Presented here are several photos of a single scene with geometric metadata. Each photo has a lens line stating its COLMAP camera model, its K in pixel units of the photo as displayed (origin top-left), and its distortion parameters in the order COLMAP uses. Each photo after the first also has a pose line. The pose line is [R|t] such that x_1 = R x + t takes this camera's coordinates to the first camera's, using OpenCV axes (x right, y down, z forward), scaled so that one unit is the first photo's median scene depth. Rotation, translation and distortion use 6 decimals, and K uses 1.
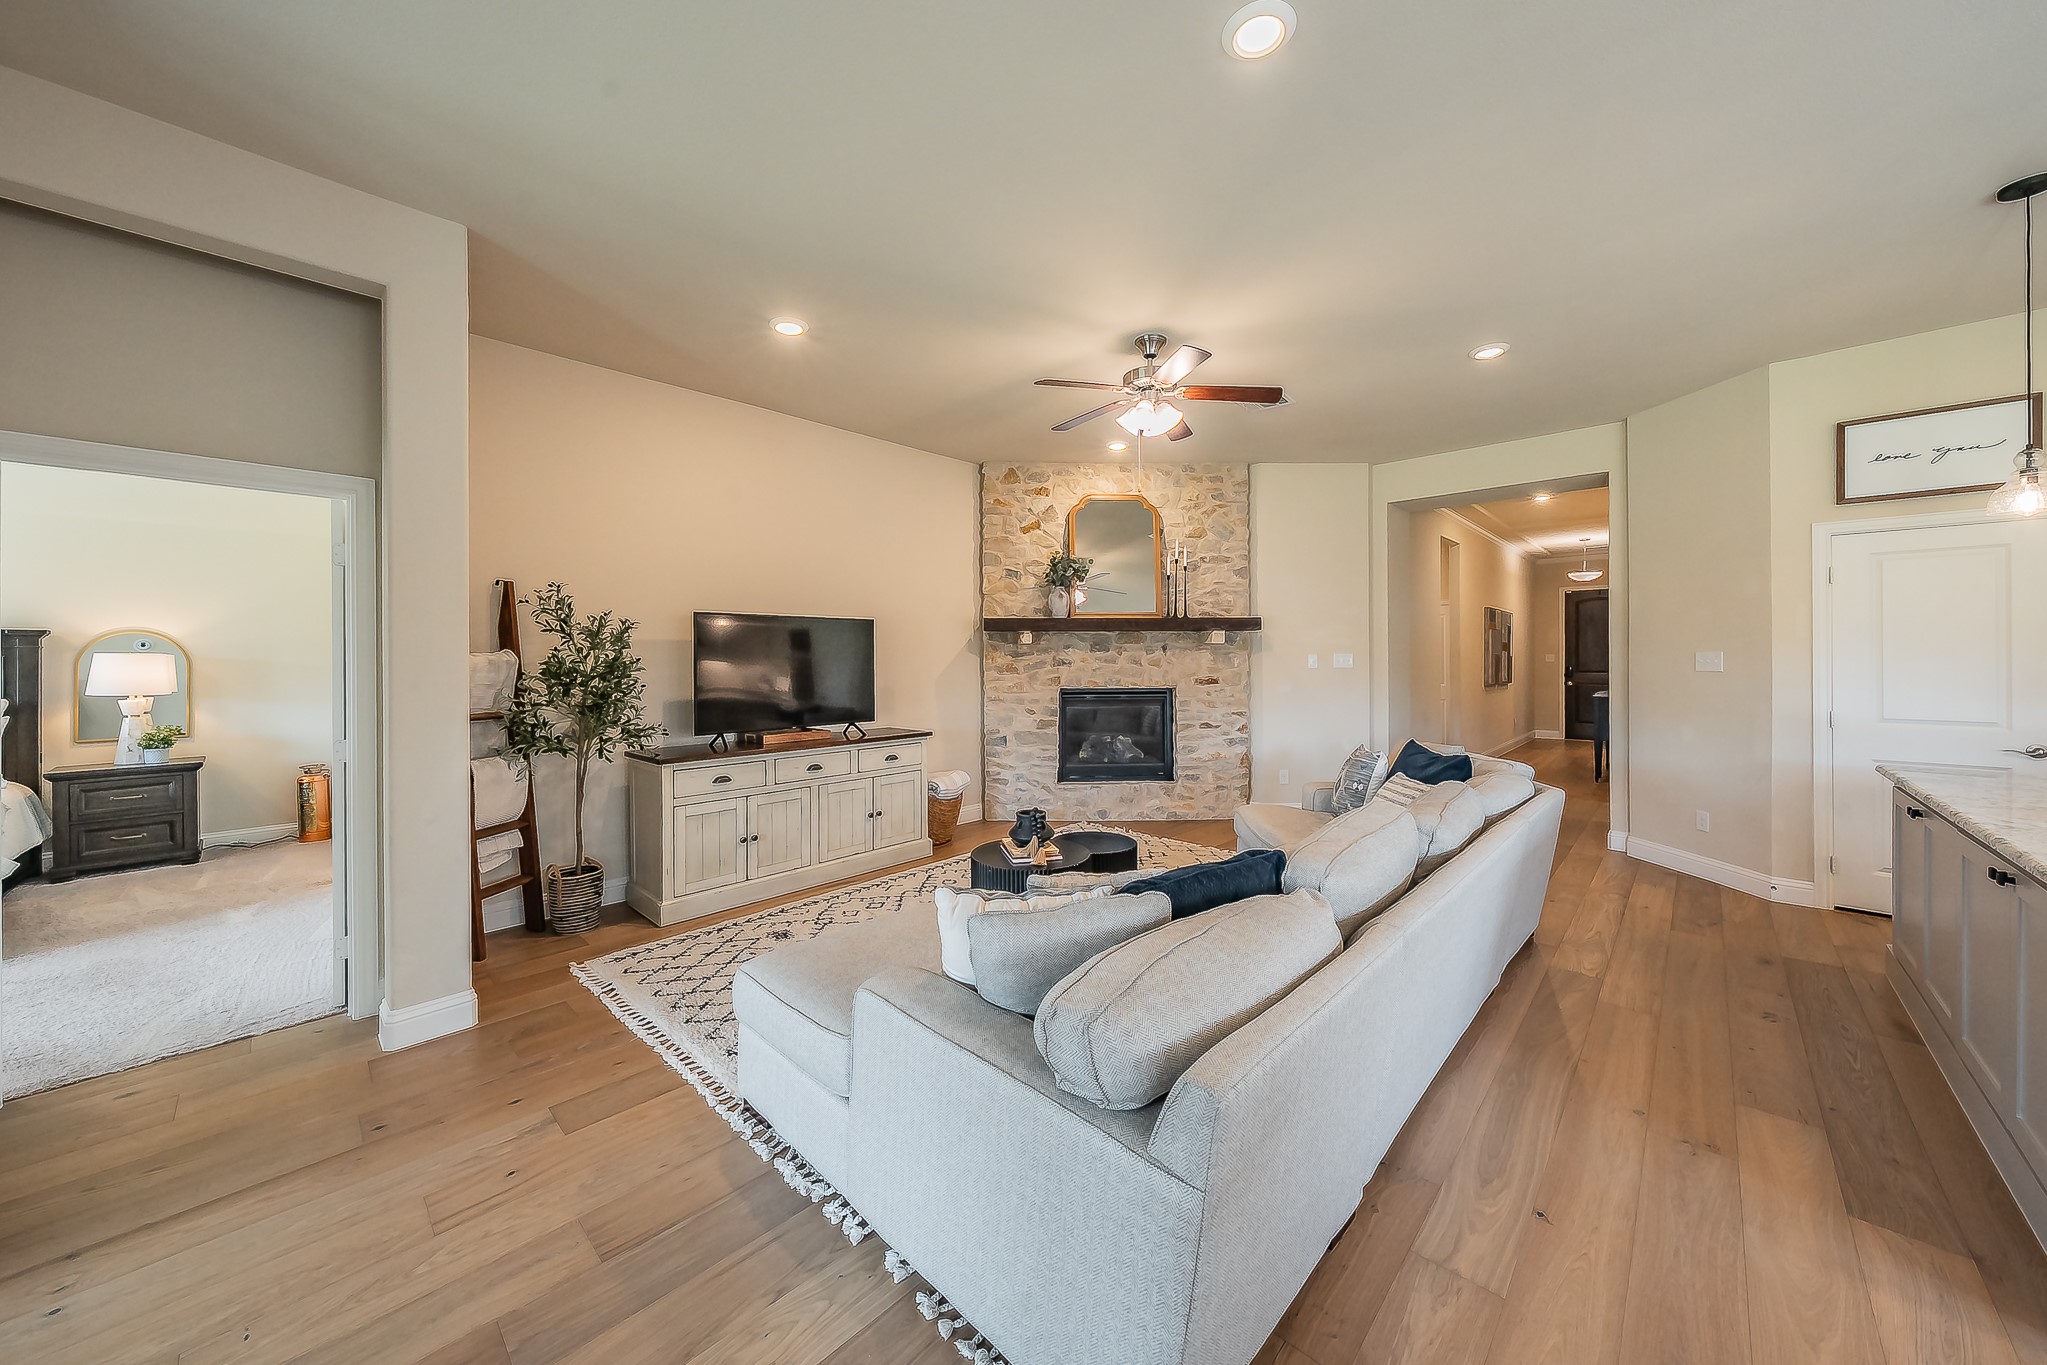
lens RADIAL K [[717.1, 0, 1022.4], [0, 717.1, 658.0], [0, 0, 1]] dist [-0.001398, 0.000168]
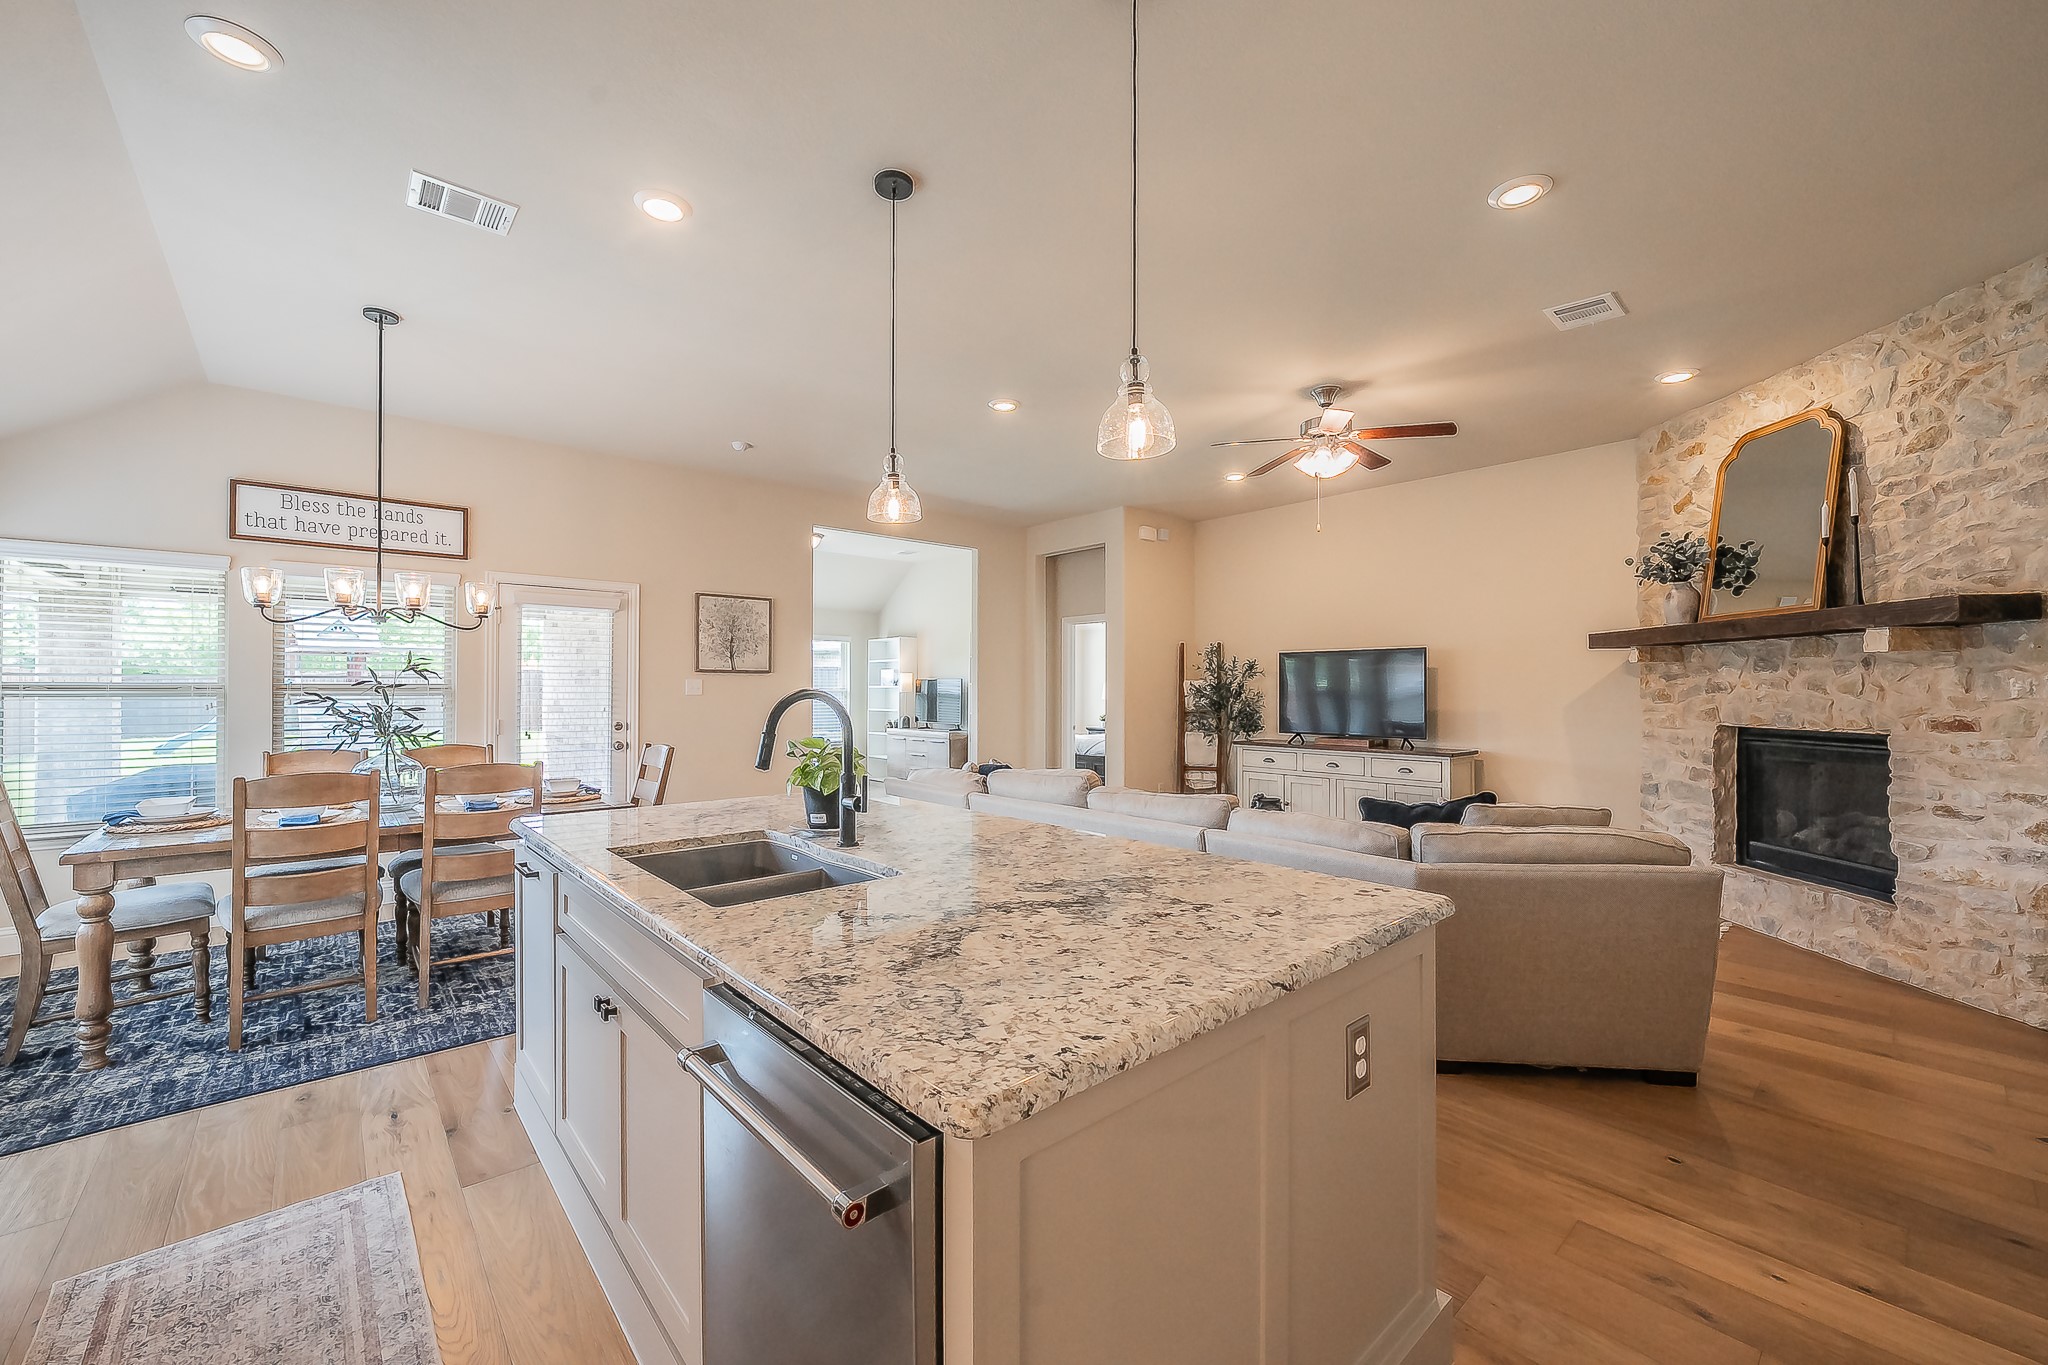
lens RADIAL K [[799.2, 0, 1007.6], [0, 799.2, 681.5], [0, 0, 1]] dist [-0.000587, 0.000539]
pose [[-0.100798, -0.006241, -0.994887, 0.893632], [-0.002691, 0.999978, -0.006001, 0.006668], [0.994903, 0.002073, -0.100812, 0.396281]]
